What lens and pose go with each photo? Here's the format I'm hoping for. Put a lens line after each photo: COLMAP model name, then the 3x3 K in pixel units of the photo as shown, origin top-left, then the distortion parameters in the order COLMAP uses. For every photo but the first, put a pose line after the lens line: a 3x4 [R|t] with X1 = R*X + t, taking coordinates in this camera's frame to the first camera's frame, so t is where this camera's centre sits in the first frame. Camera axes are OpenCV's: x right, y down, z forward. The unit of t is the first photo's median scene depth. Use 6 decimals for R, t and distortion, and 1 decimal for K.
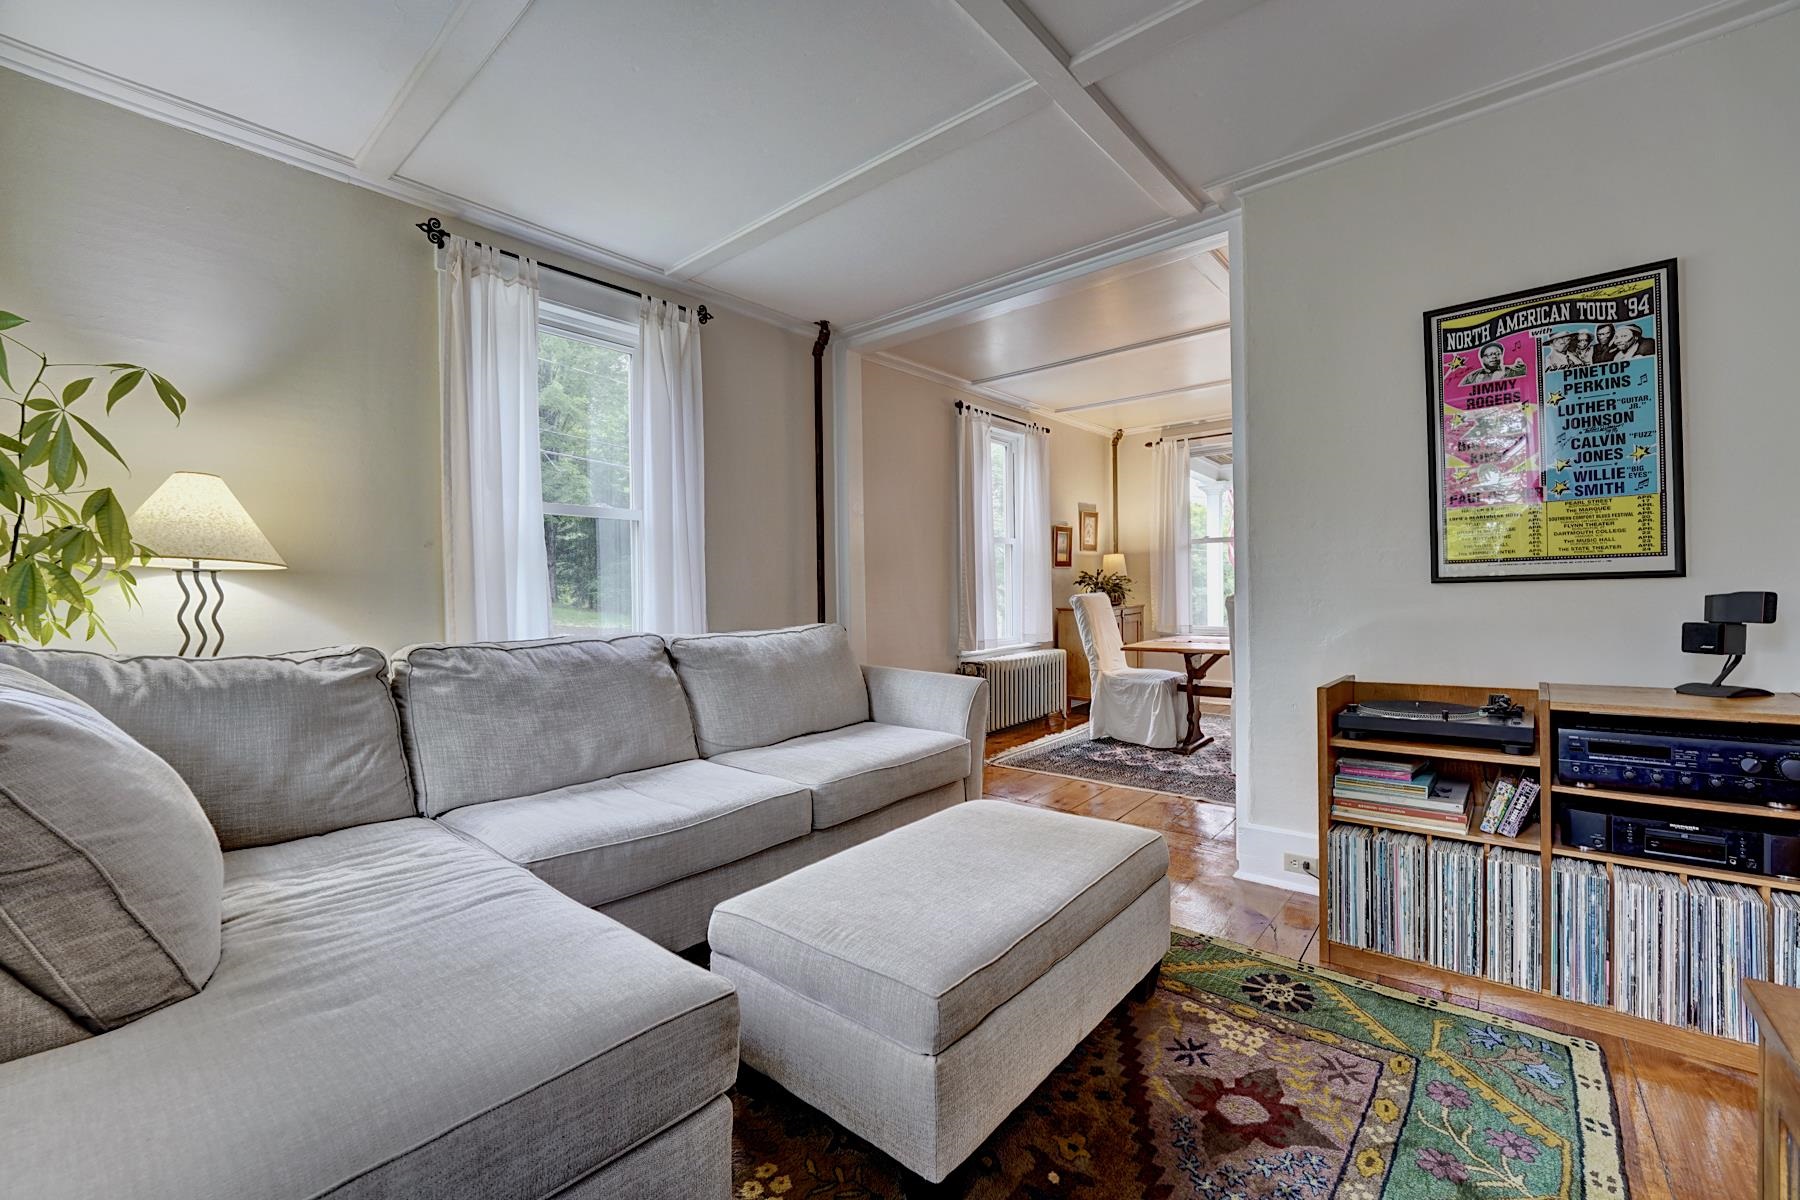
lens RADIAL K [[737.7, 0, 900.0], [0, 737.7, 600.0], [0, 0, 1]] dist [-0.018143, -0.000006]
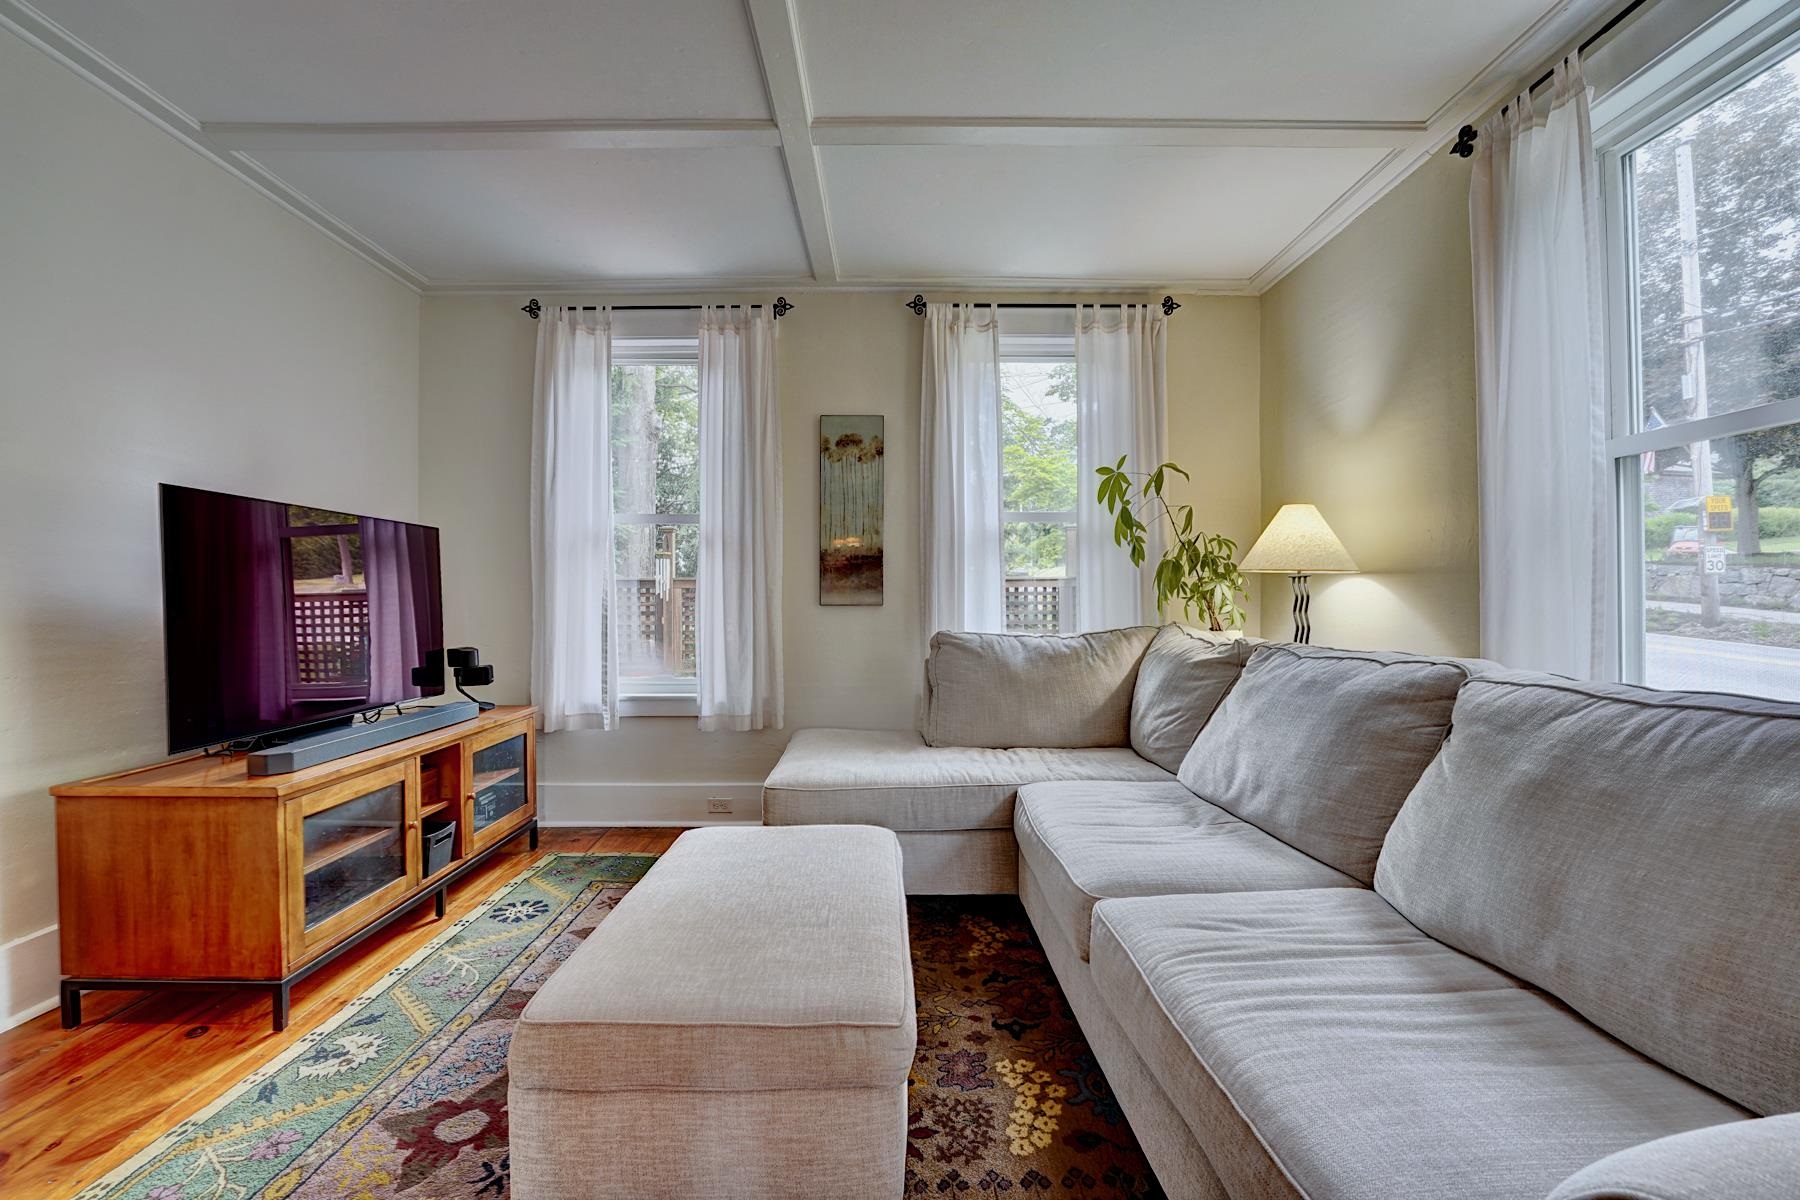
lens RADIAL K [[737.7, 0, 900.0], [0, 737.7, 600.0], [0, 0, 1]] dist [-0.018143, -0.000006]
pose [[-0.746392, 0.017072, -0.665287, 0.289819], [0.013762, 0.999853, 0.010218, -0.012957], [0.665364, -0.001529, -0.746518, 0.927114]]
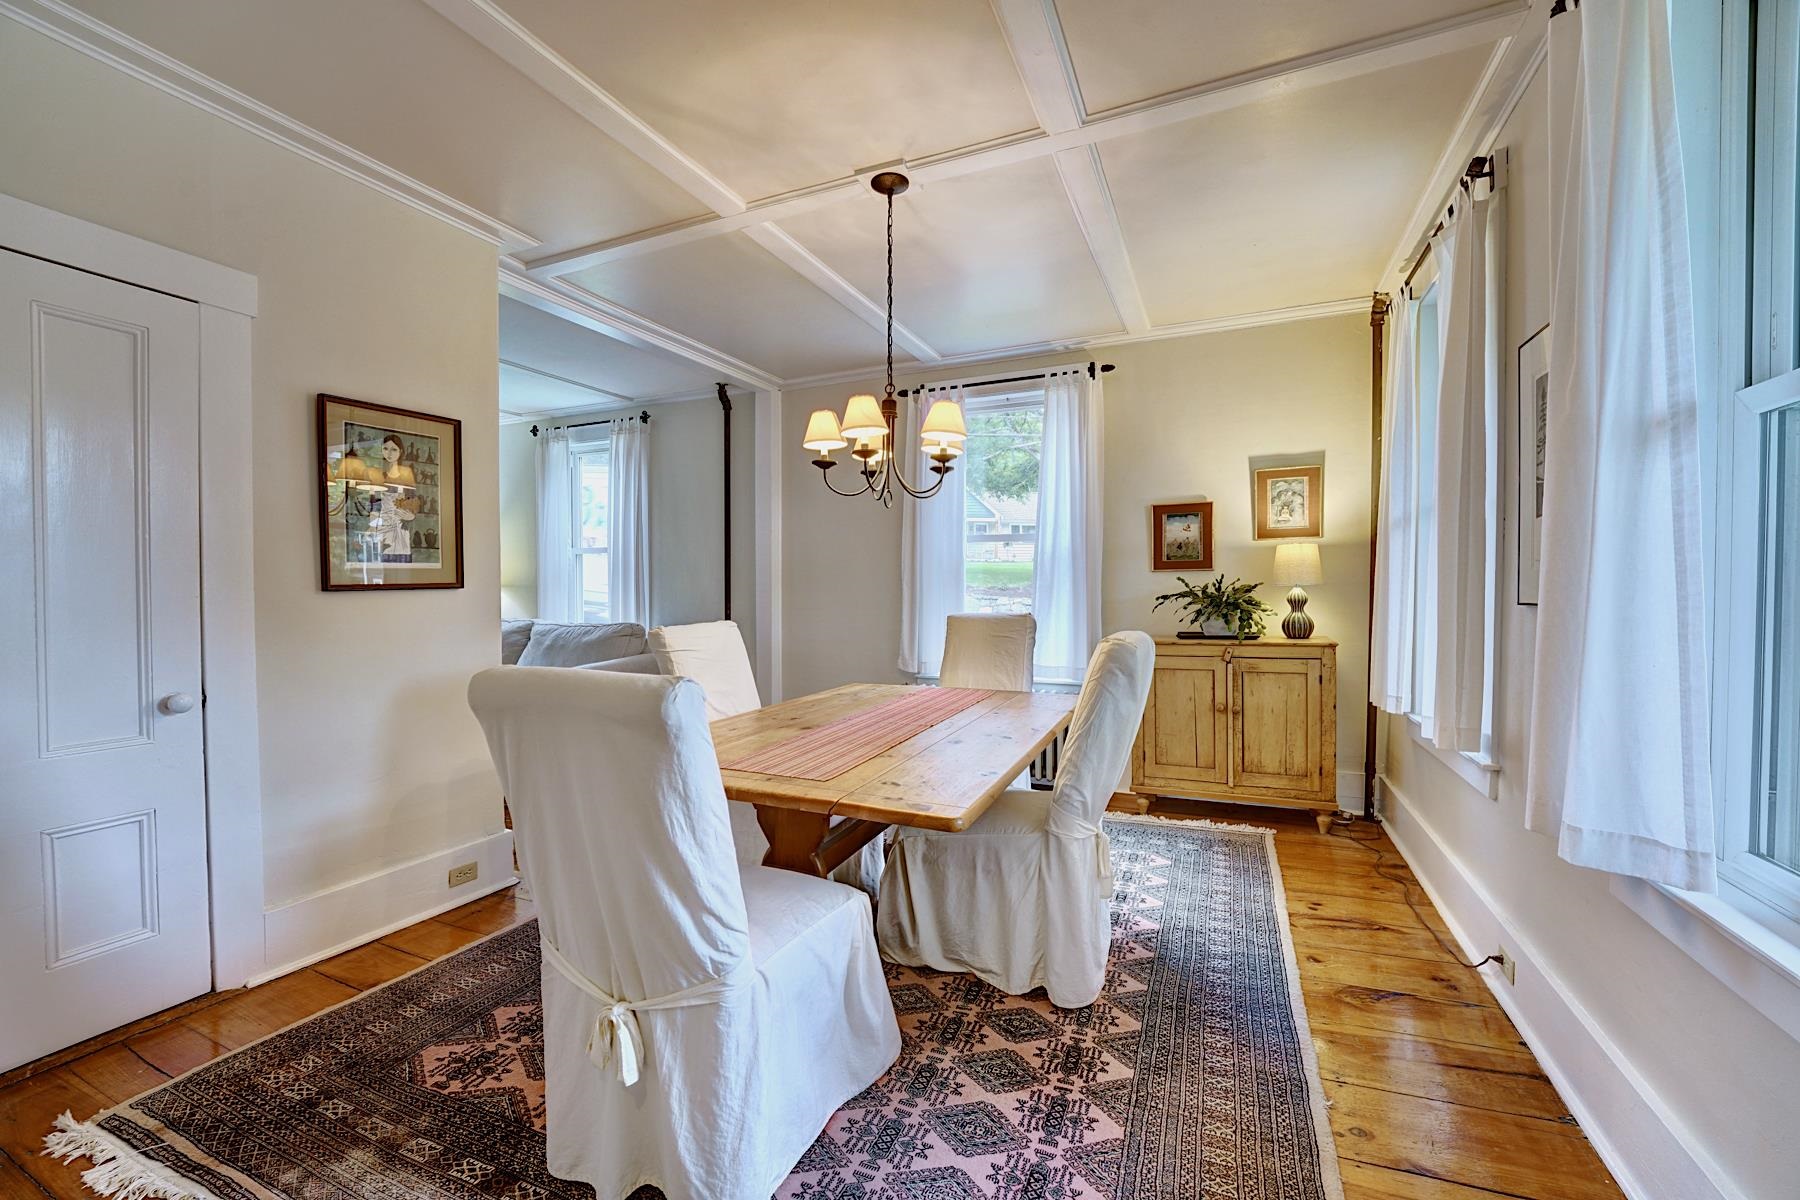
lens RADIAL K [[737.9, 0, 898.7], [0, 737.9, 605.7], [0, 0, 1]] dist [-0.039080, 0.006631]
pose [[0.286263, 0.044643, -0.957111, 1.422279], [-0.015612, 0.998999, 0.041927, -0.068831], [0.958024, 0.002940, 0.286673, 1.118138]]
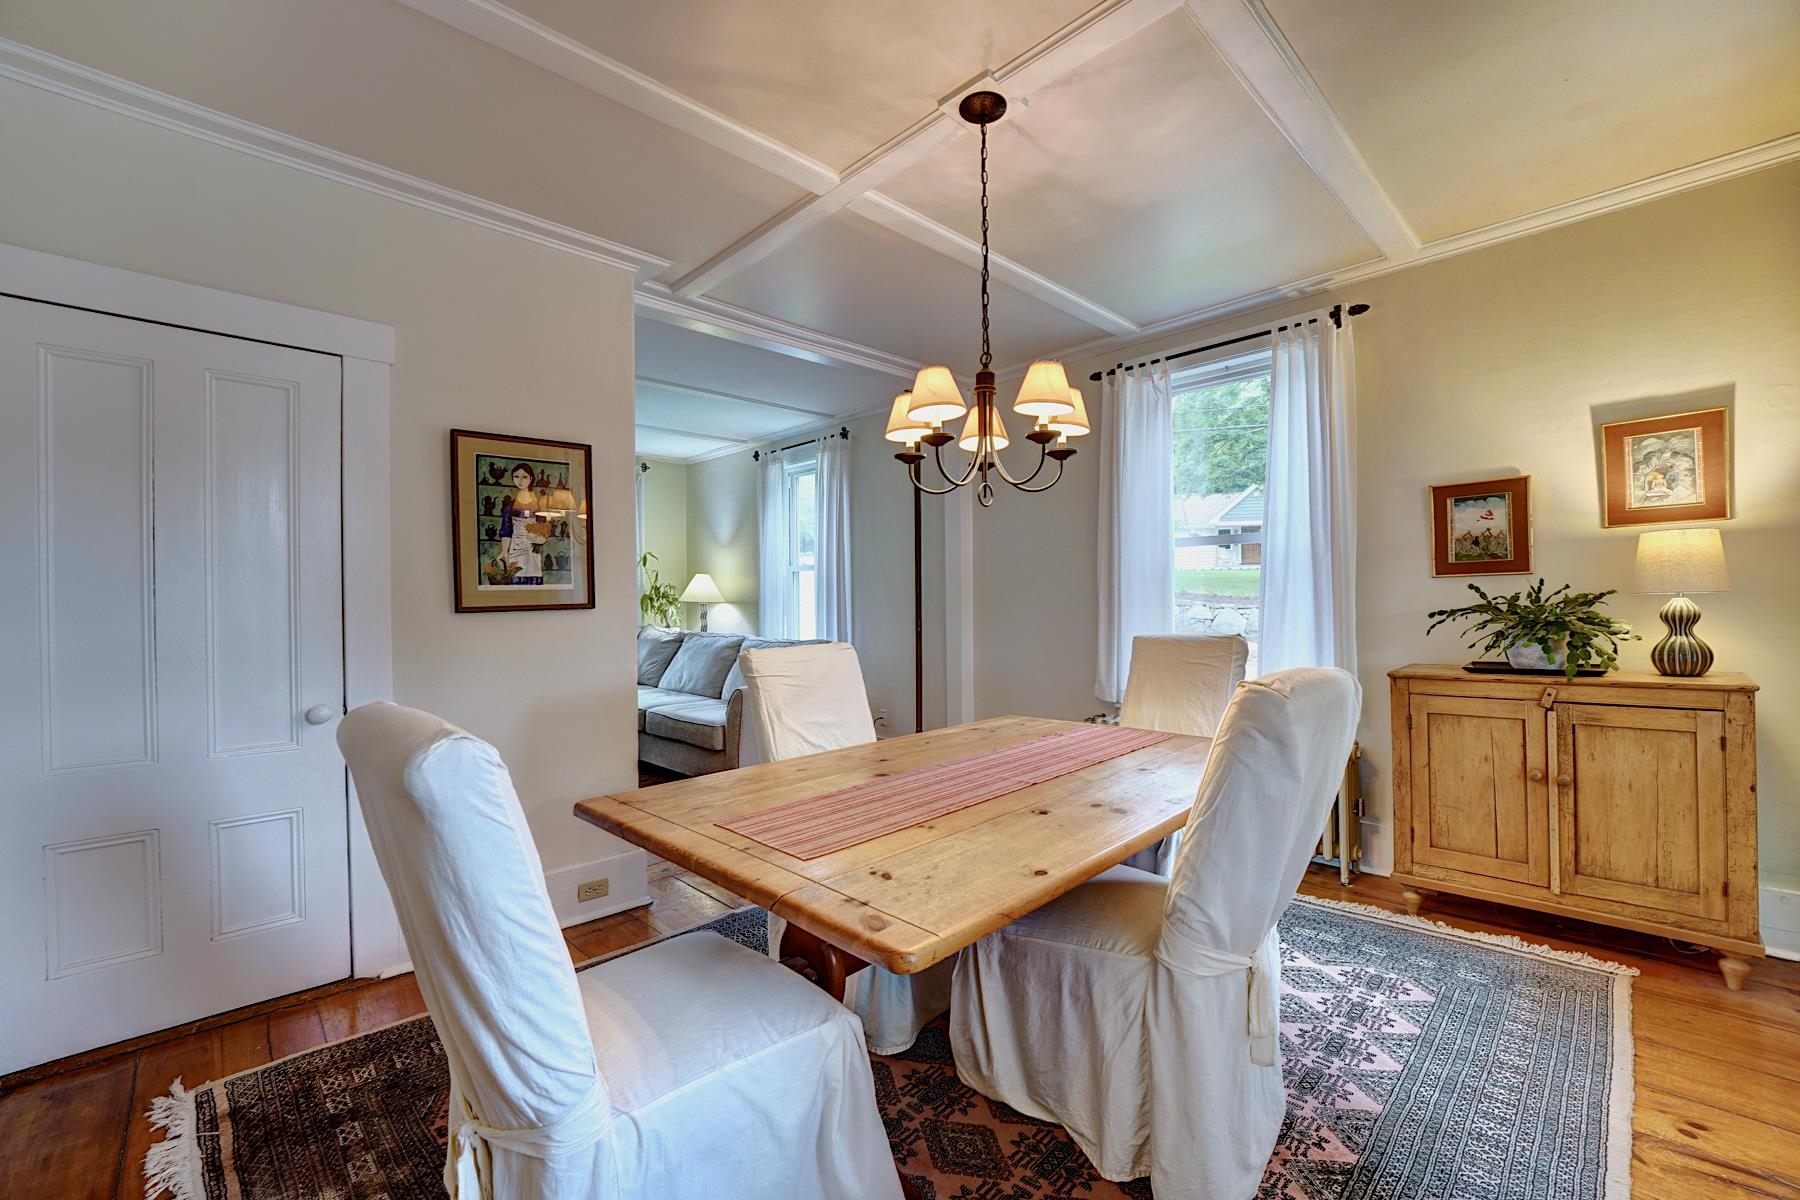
lens RADIAL K [[737.9, 0, 898.7], [0, 737.9, 605.7], [0, 0, 1]] dist [-0.039080, 0.006631]
pose [[-0.089407, 0.026677, -0.995638, 1.305842], [0.002179, 0.999644, 0.026589, -0.071302], [0.995993, 0.000208, -0.089434, 1.302522]]
